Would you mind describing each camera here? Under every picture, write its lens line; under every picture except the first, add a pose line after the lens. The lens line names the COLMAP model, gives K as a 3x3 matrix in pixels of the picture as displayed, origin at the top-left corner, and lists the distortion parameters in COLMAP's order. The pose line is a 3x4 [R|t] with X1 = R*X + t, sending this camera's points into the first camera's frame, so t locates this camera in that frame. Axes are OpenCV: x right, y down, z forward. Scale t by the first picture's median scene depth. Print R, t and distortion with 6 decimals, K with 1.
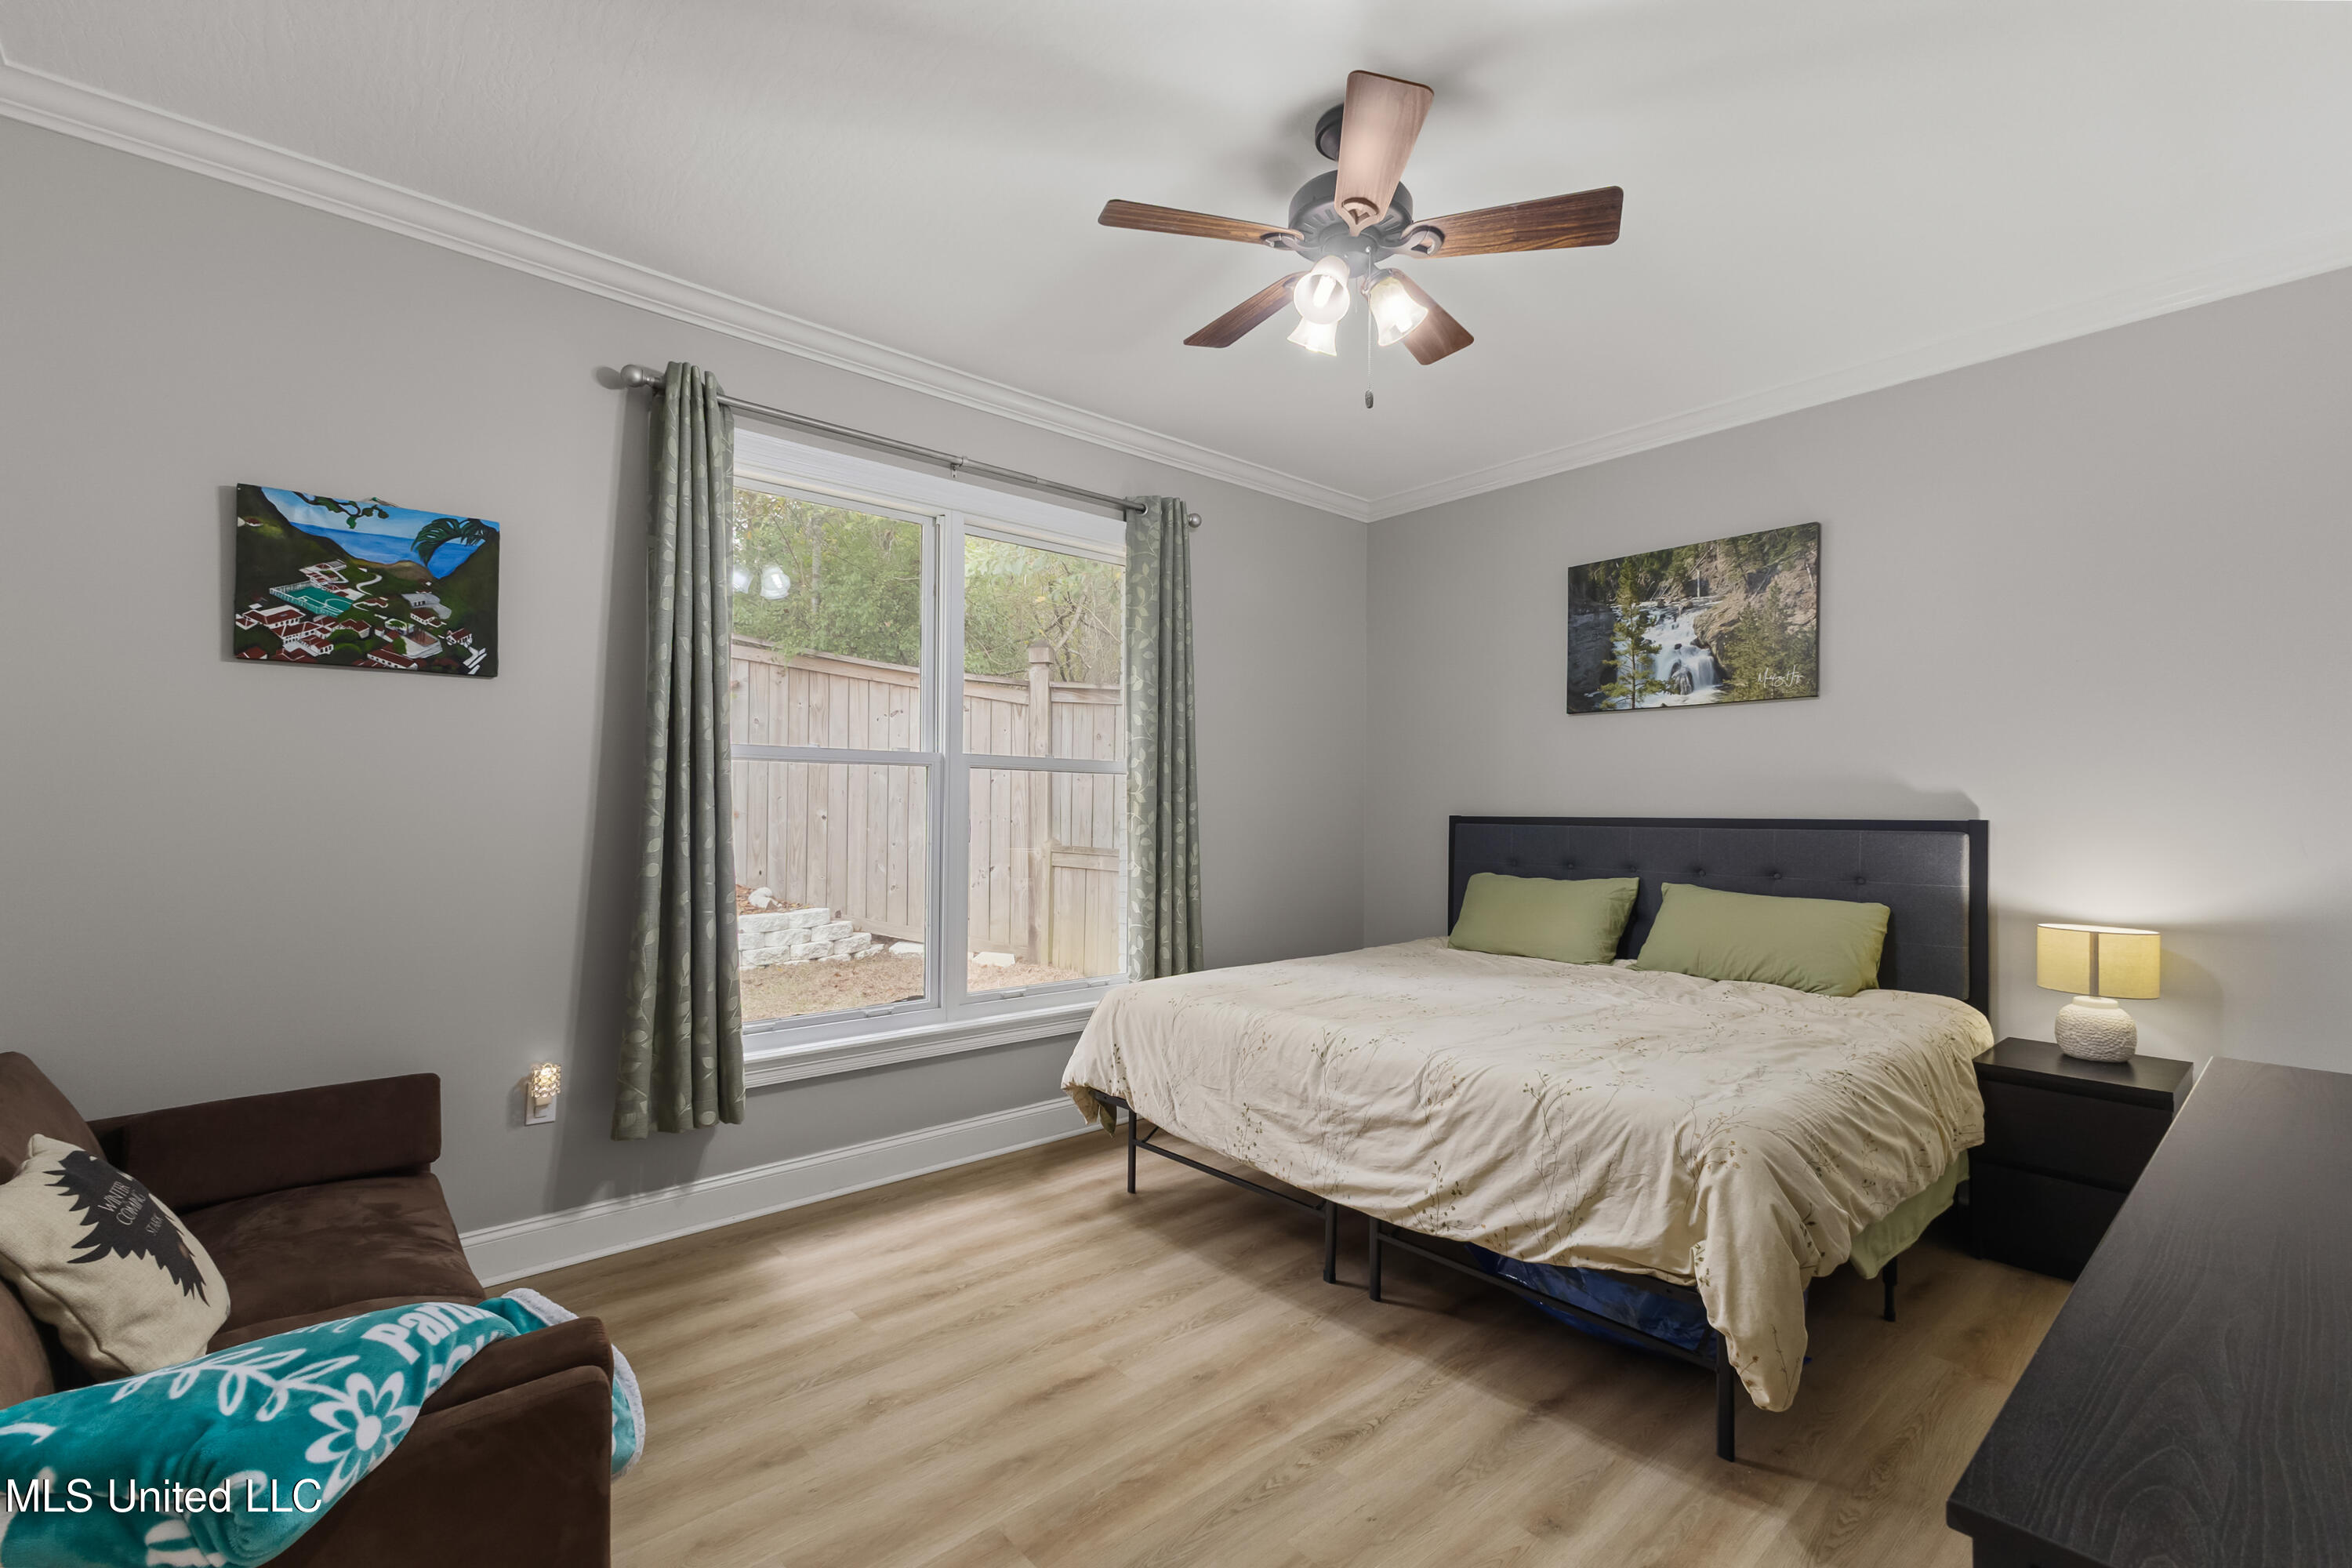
lens RADIAL K [[1021.7, 0, 1180.1], [0, 1021.7, 797.3], [0, 0, 1]] dist [0.013163, -0.002609]
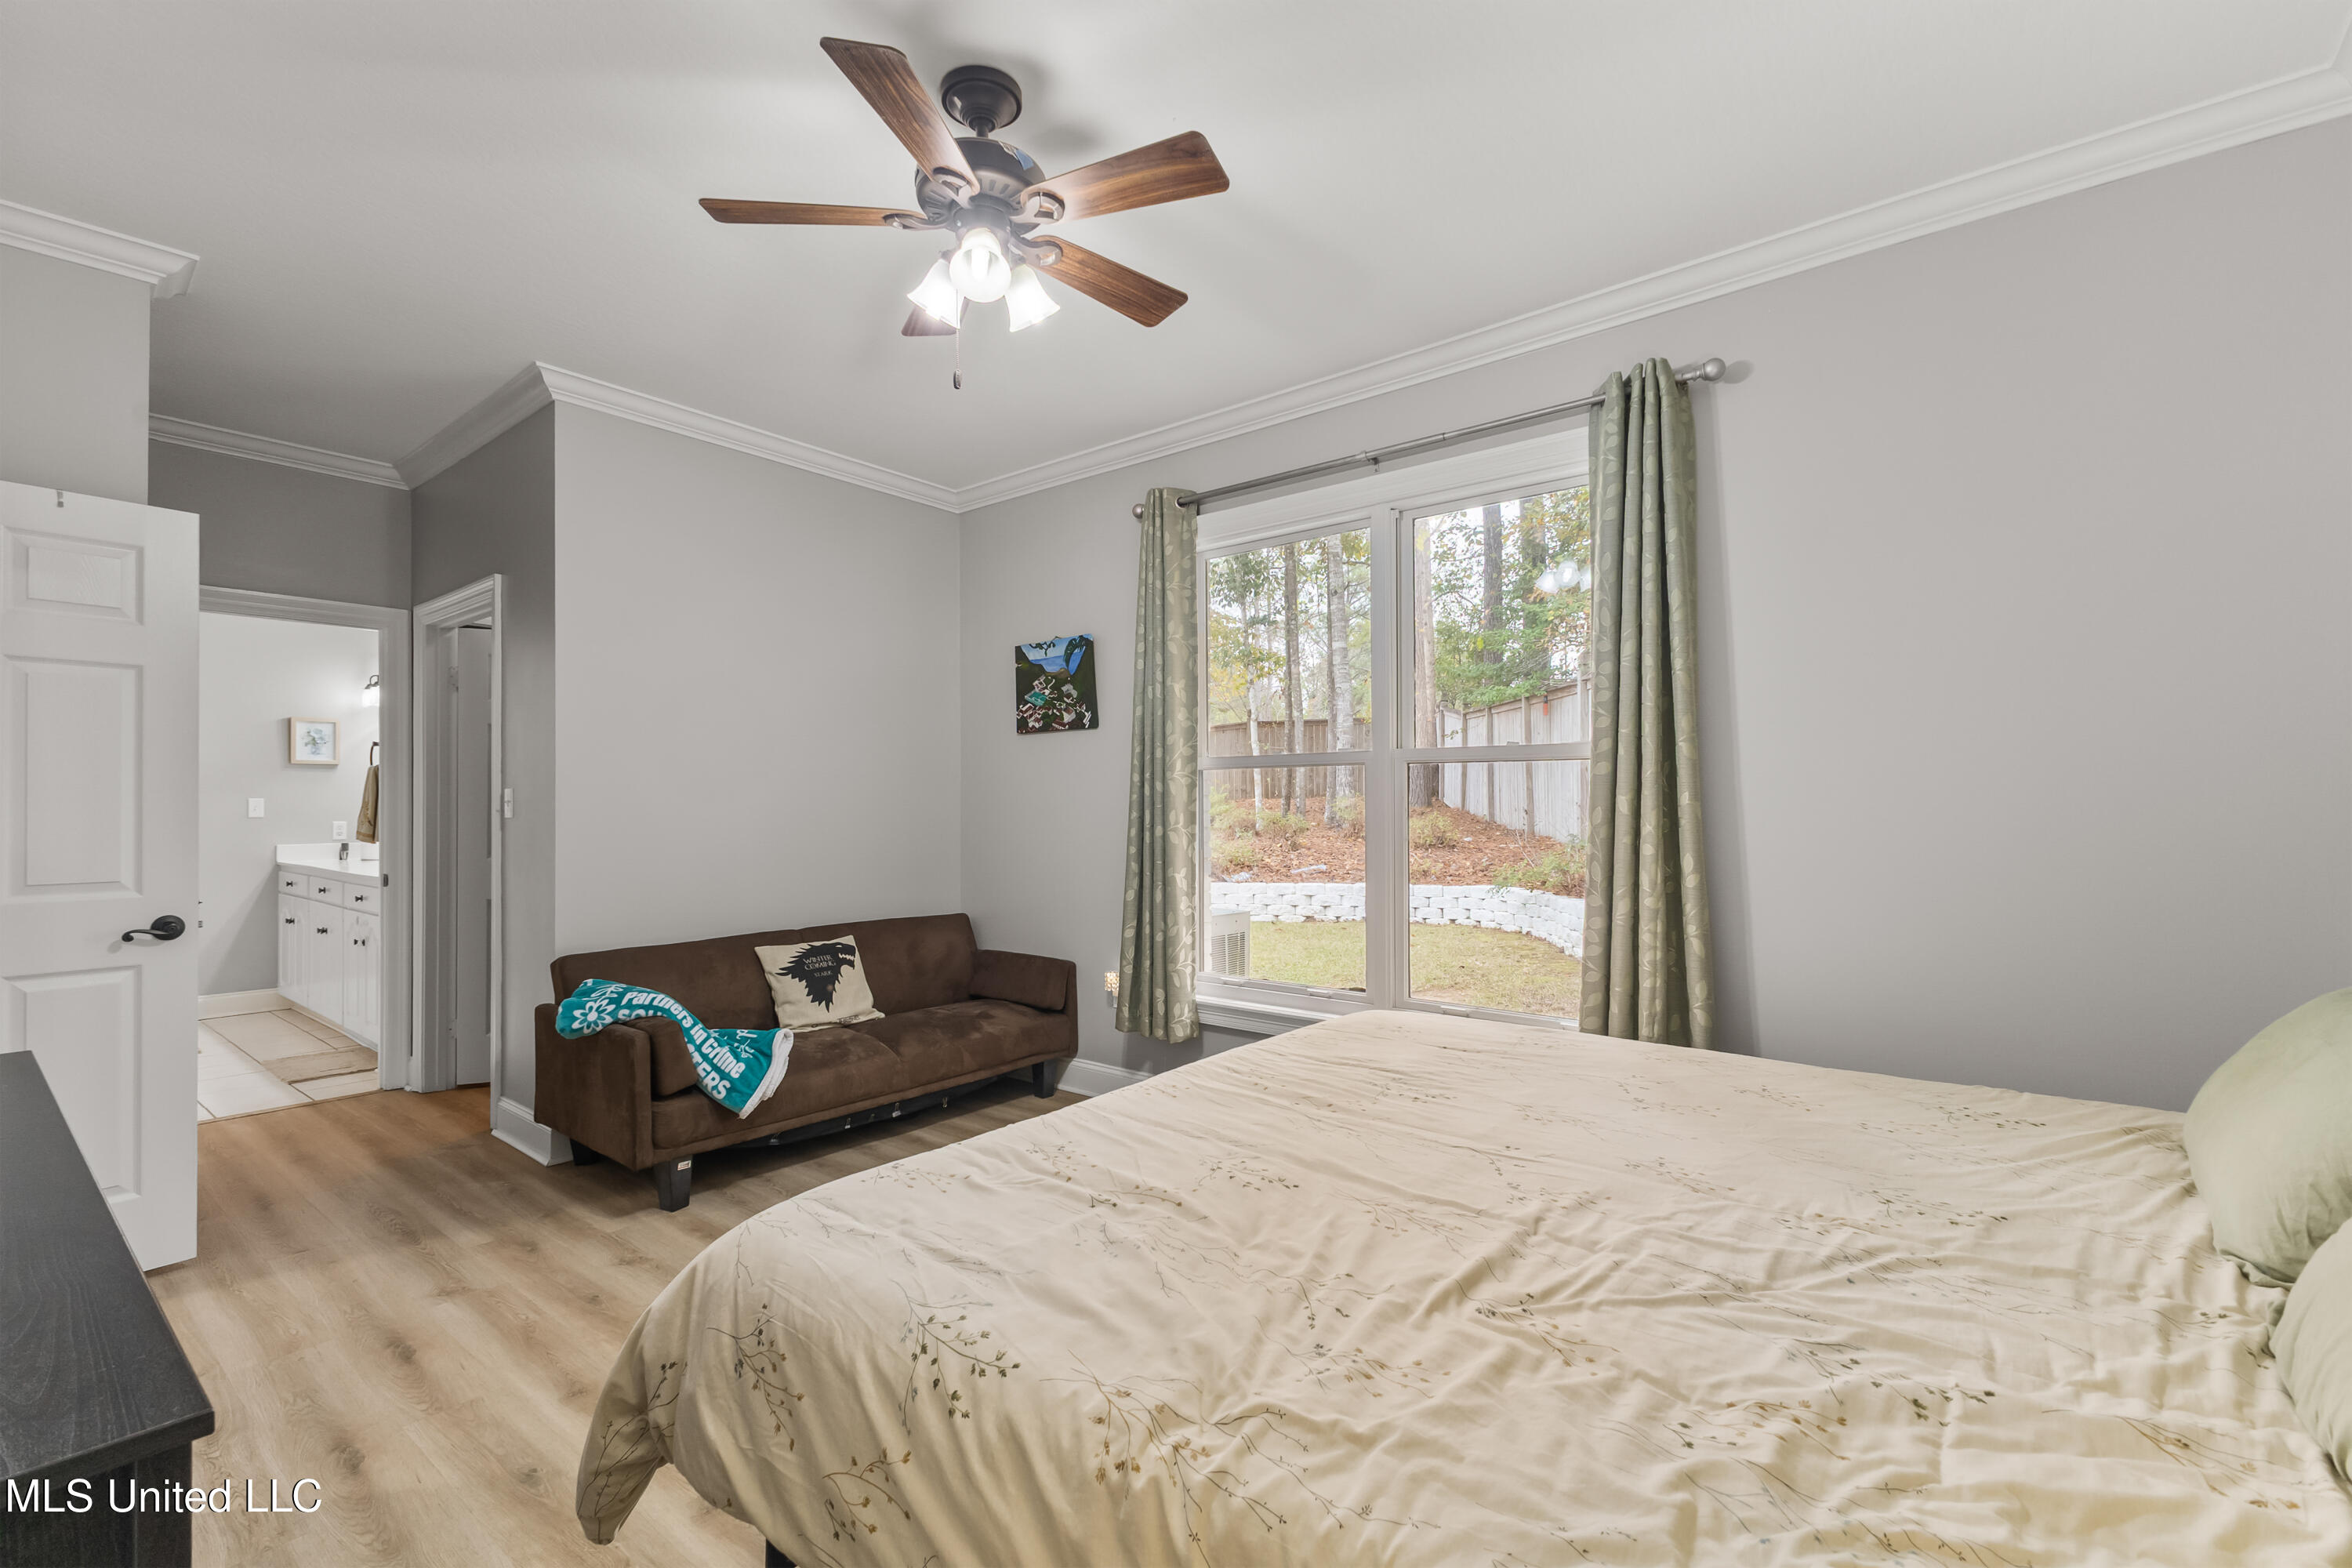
lens RADIAL K [[1021.7, 0, 1179.9], [0, 1021.7, 796.9], [0, 0, 1]] dist [0.013163, -0.002609]
pose [[0.170314, -0.016111, -0.985258, 0.990643], [0.014893, 0.999794, -0.013774, 0.018035], [0.985277, -0.012327, 0.170519, 0.882200]]
